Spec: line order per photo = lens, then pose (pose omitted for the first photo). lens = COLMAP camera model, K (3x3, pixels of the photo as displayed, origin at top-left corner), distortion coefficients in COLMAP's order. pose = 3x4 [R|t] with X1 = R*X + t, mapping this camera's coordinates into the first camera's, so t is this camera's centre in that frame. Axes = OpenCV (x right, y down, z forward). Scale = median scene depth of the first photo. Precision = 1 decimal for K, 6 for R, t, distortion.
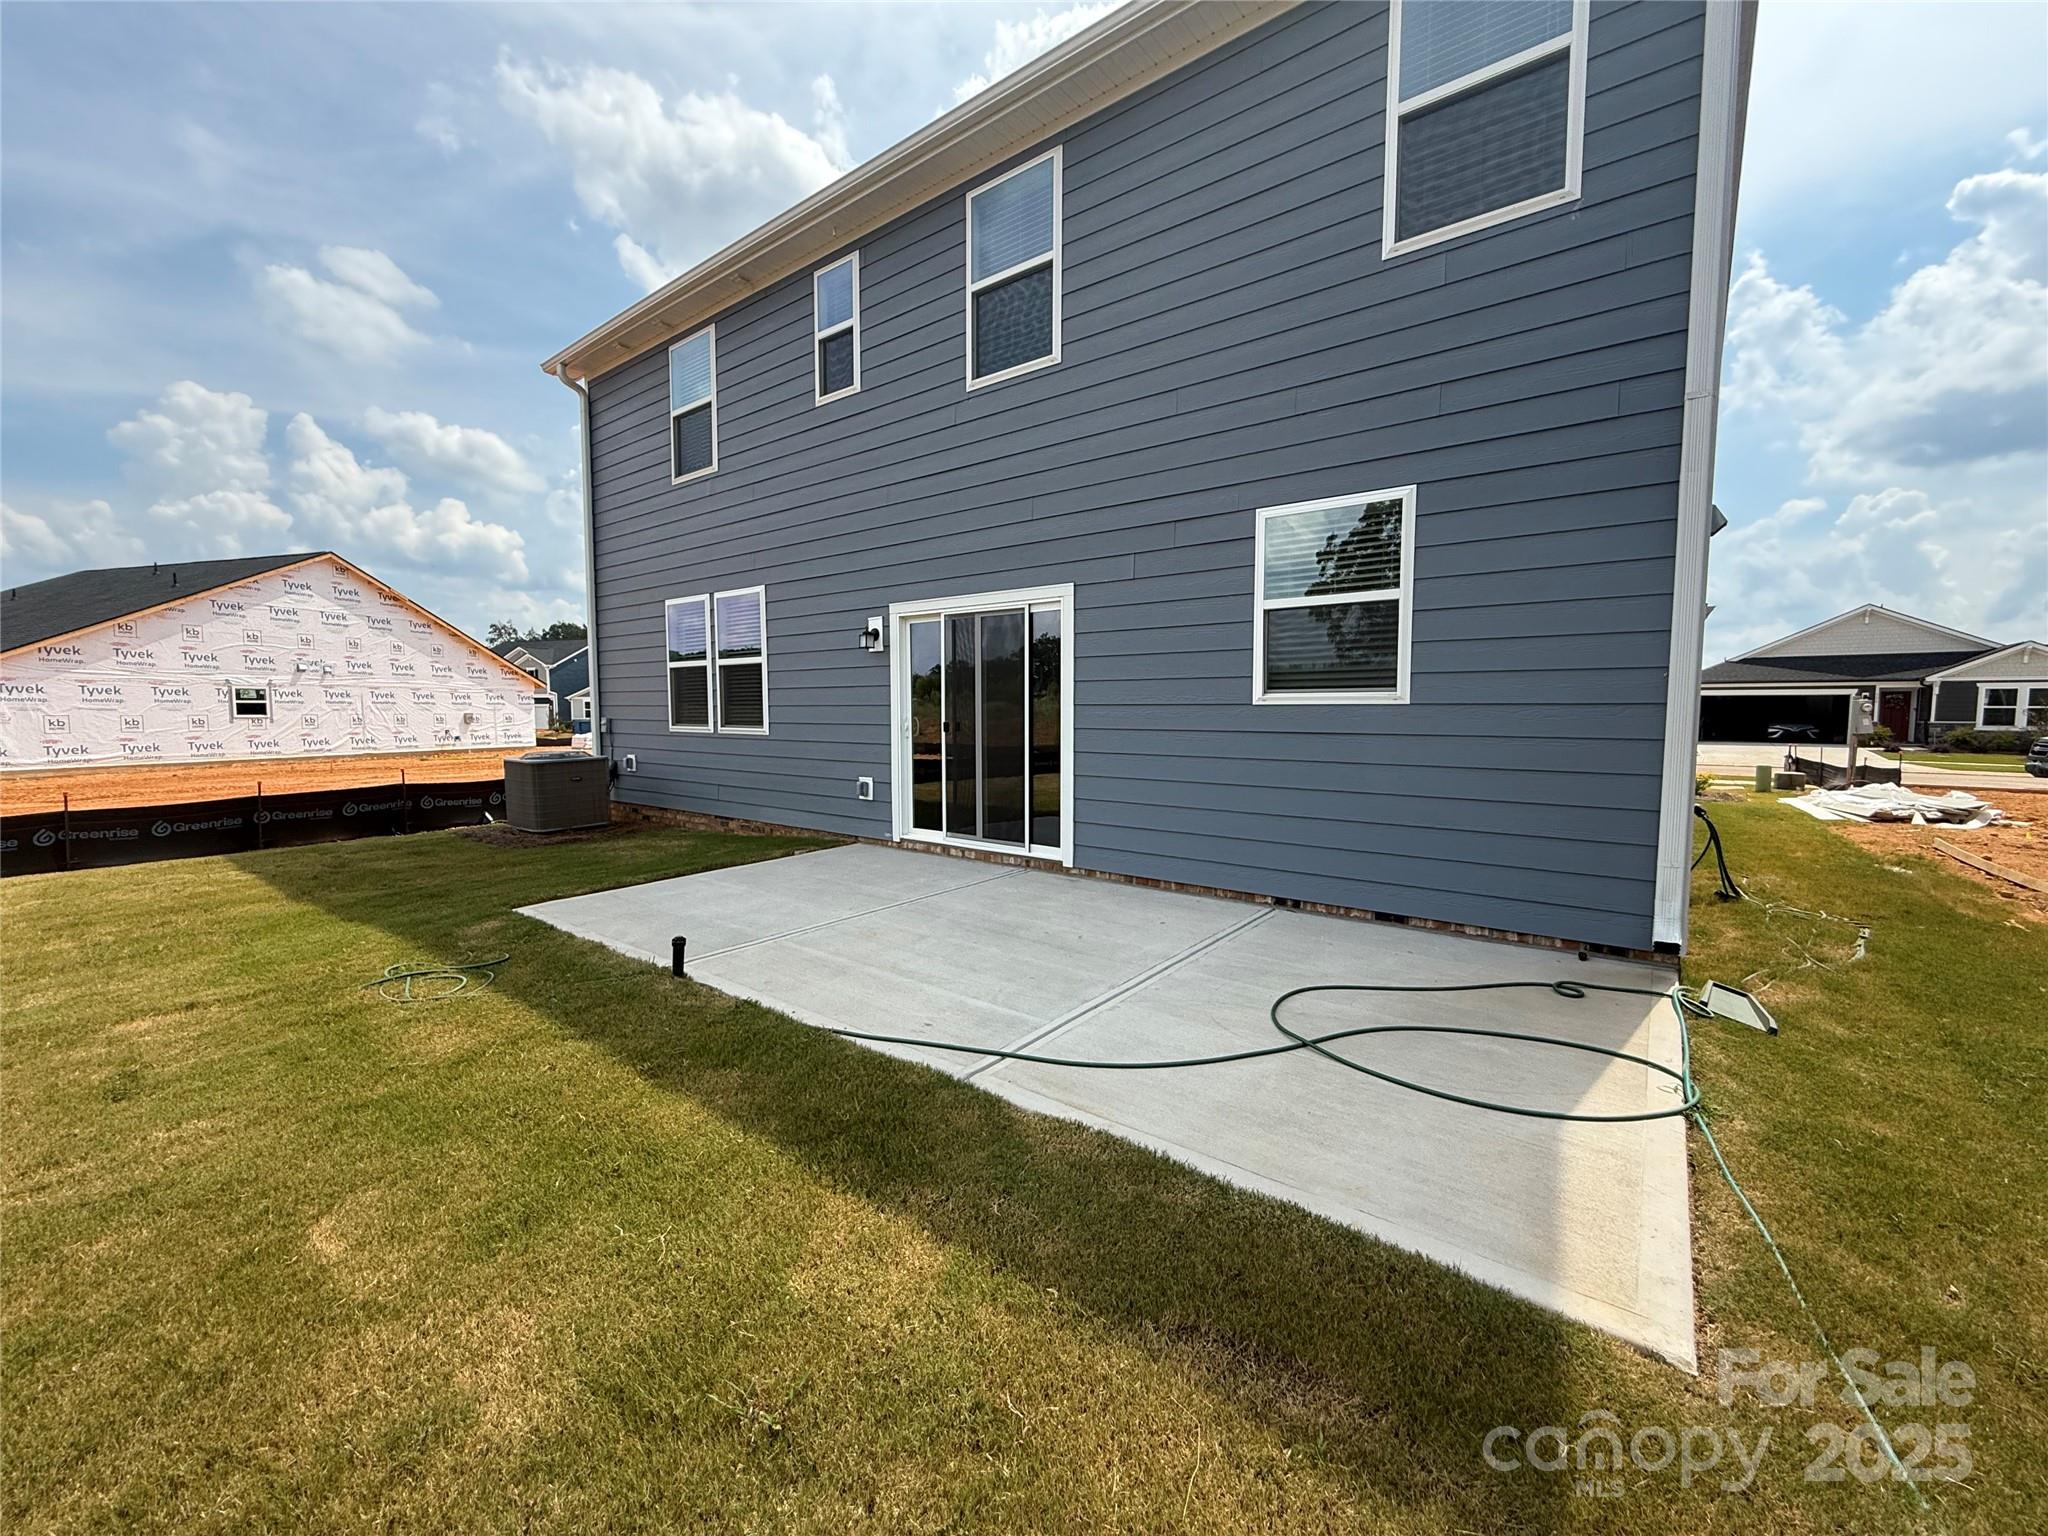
lens RADIAL K [[823.9, 0, 994.7], [0, 823.9, 760.3], [0, 0, 1]] dist [0.022328, -0.014489]
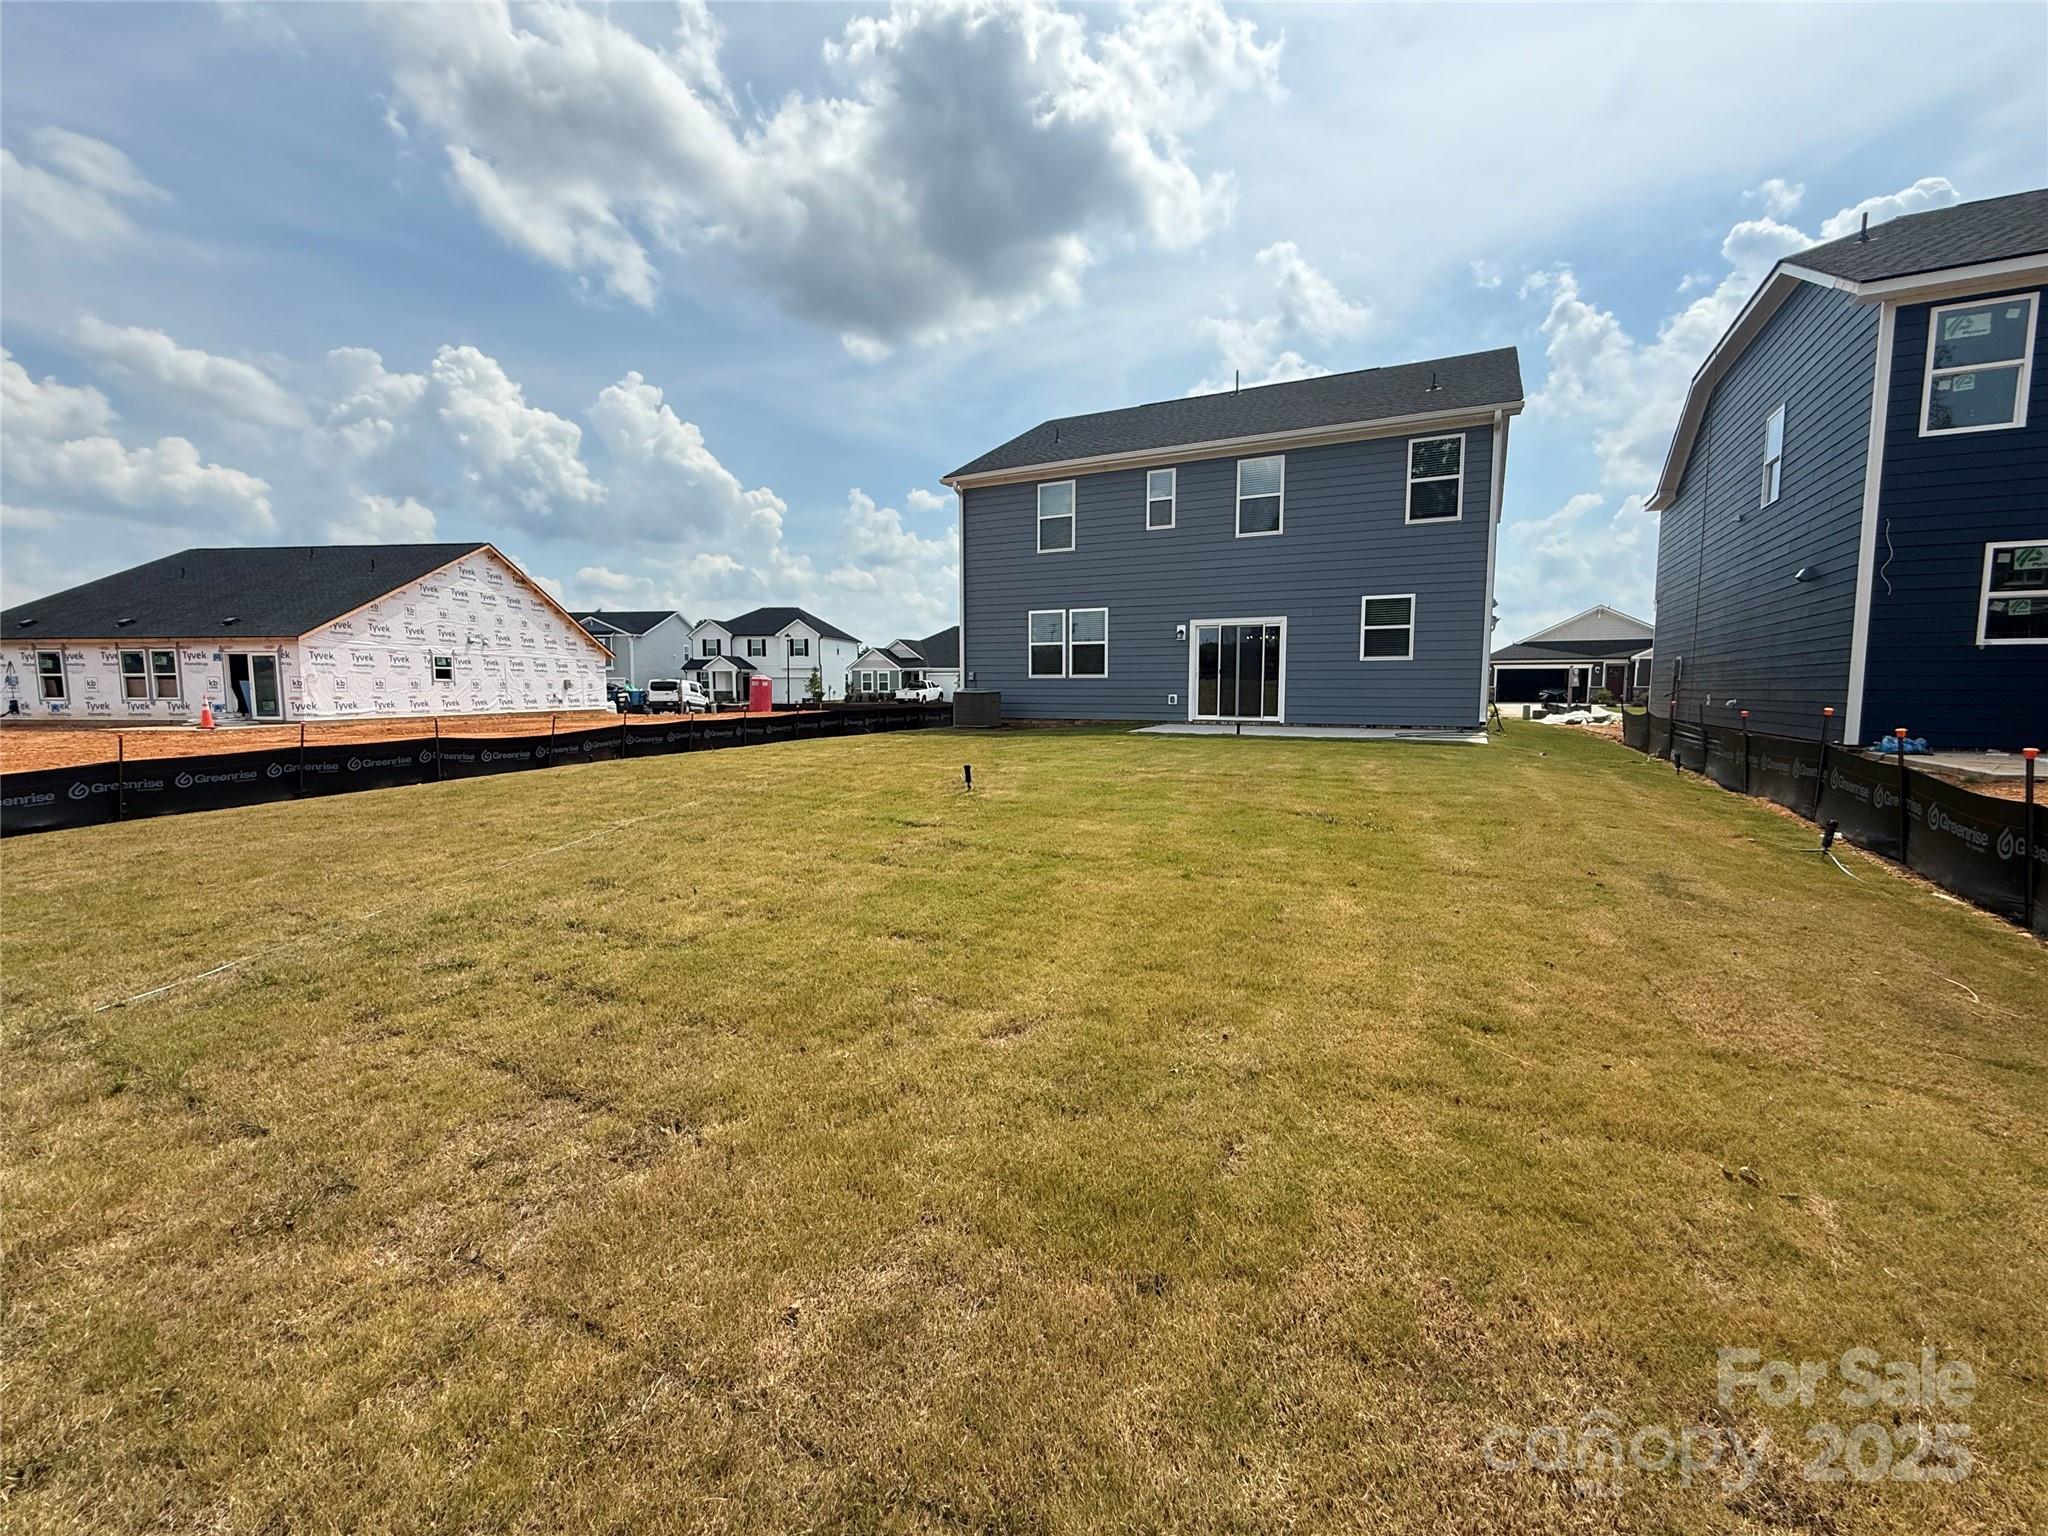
lens RADIAL K [[818.4, 0, 1021.4], [0, 818.4, 766.1], [0, 0, 1]] dist [0.002942, 0.000057]
pose [[0.986324, -0.015141, 0.164119, -0.535314], [0.009101, 0.999255, 0.037492, 0.073612], [-0.164564, -0.035486, 0.985728, -0.670052]]
